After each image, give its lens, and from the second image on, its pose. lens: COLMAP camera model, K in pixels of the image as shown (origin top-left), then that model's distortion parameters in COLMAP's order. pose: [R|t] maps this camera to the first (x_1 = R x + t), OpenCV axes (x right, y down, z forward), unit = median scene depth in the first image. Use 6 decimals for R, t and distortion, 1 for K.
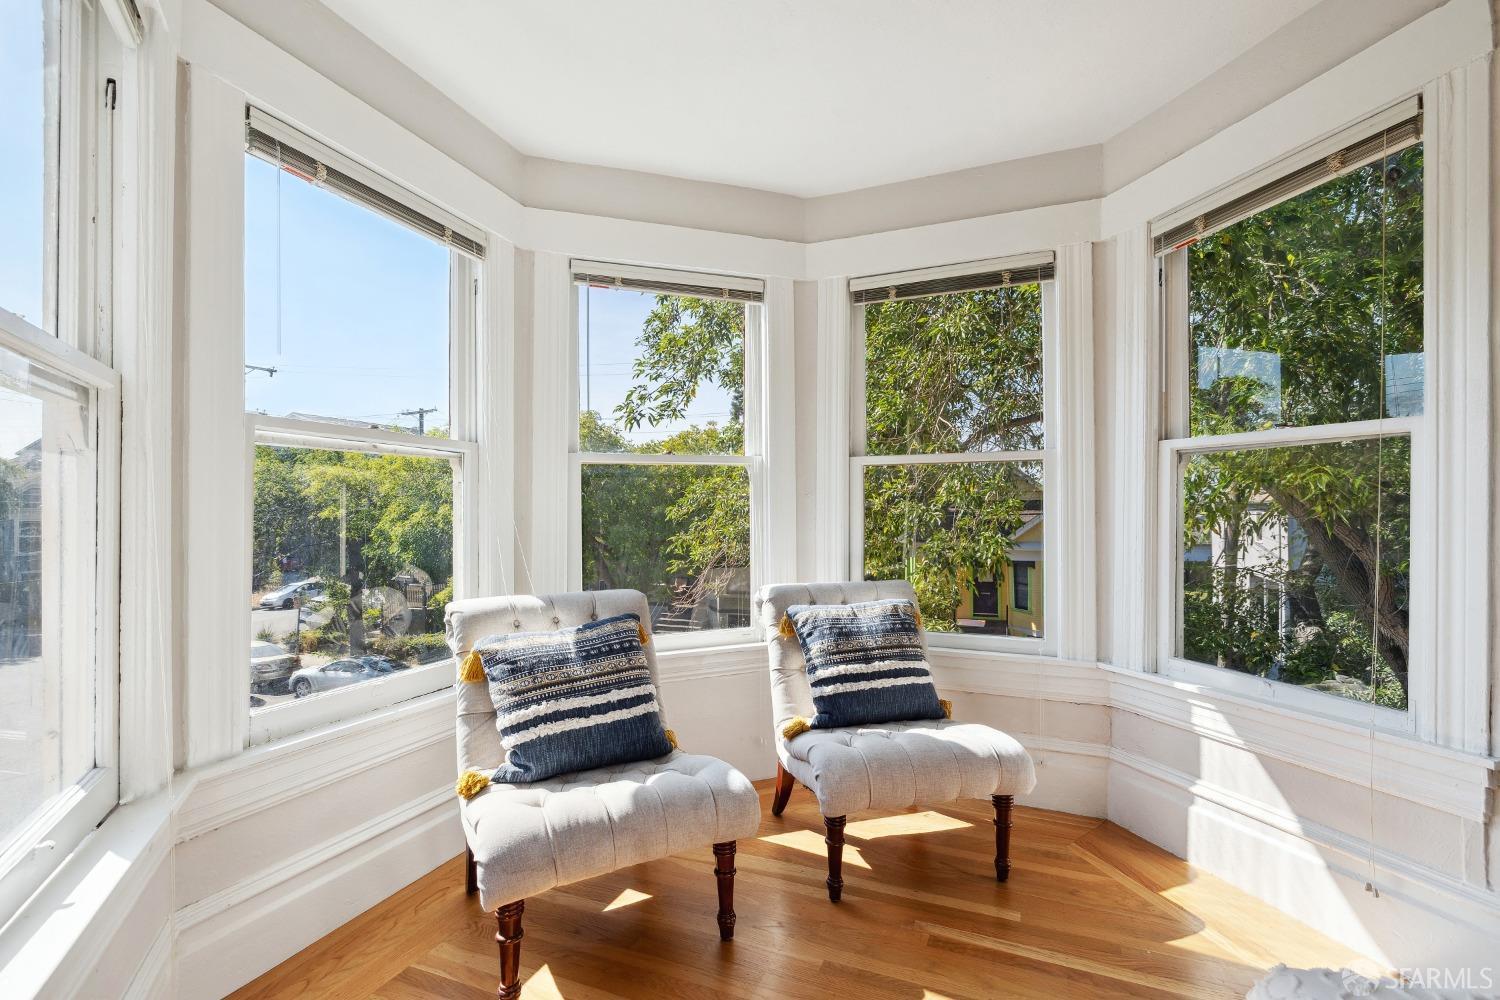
lens RADIAL K [[694.1, 0, 745.1], [0, 694.1, 505.4], [0, 0, 1]] dist [-0.005732, -0.000592]
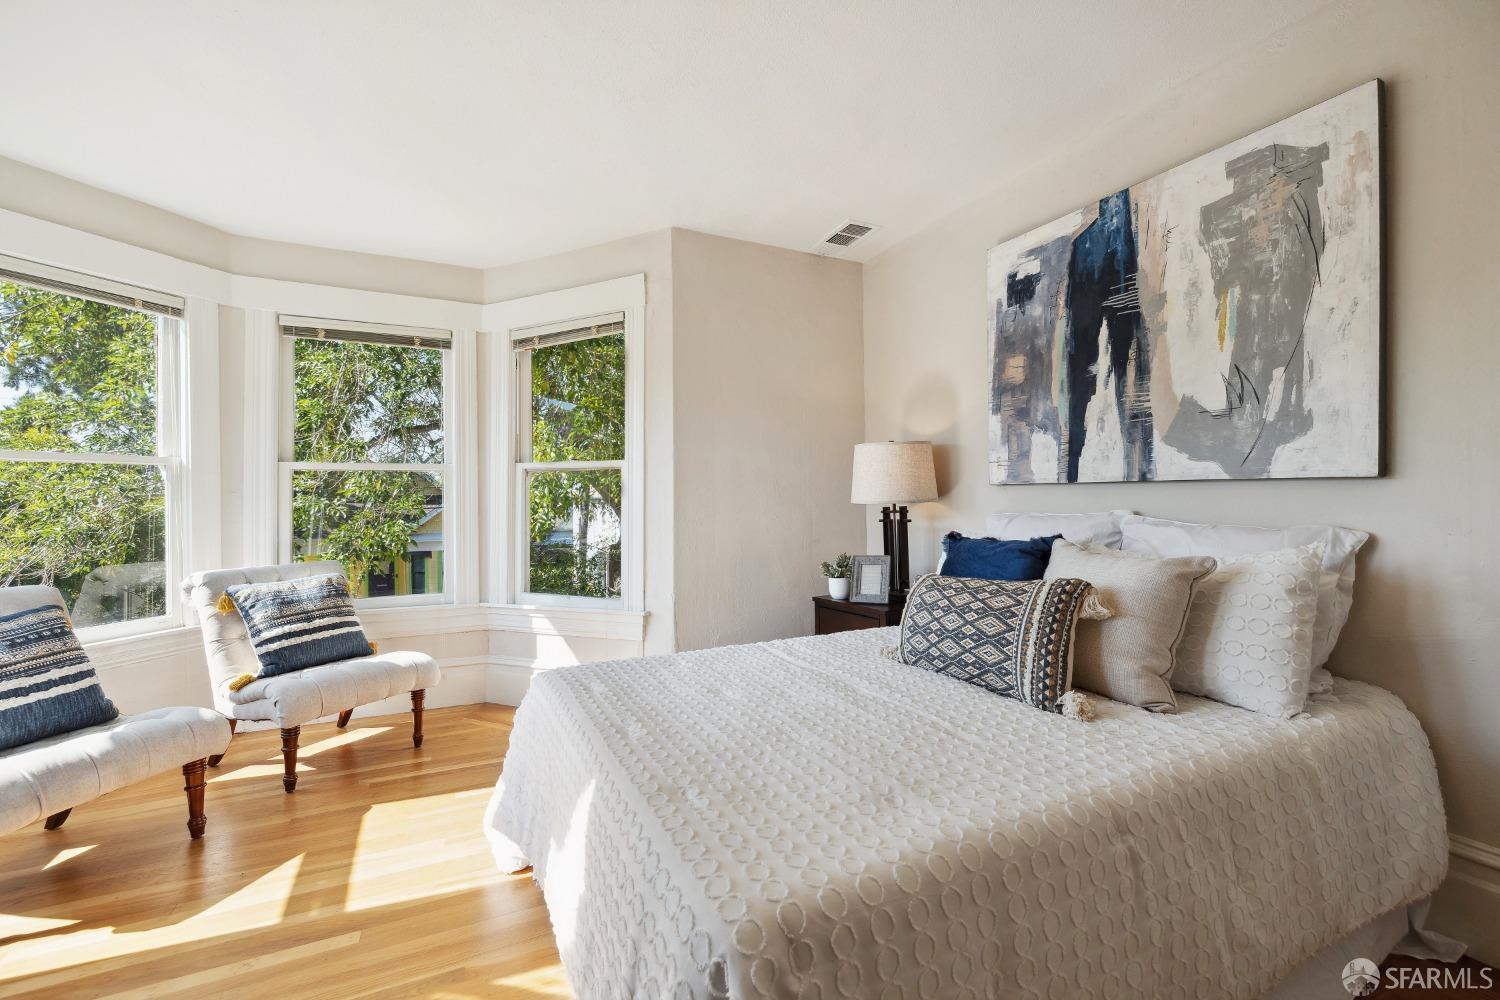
lens RADIAL K [[644.3, 0, 760.5], [0, 644.3, 500.1], [0, 0, 1]] dist [0.001216, -0.000534]
pose [[0.645567, -0.002004, 0.763701, -0.203049], [0.000265, 0.999997, 0.002400, -0.007495], [-0.763703, -0.001348, 0.645566, -0.446038]]
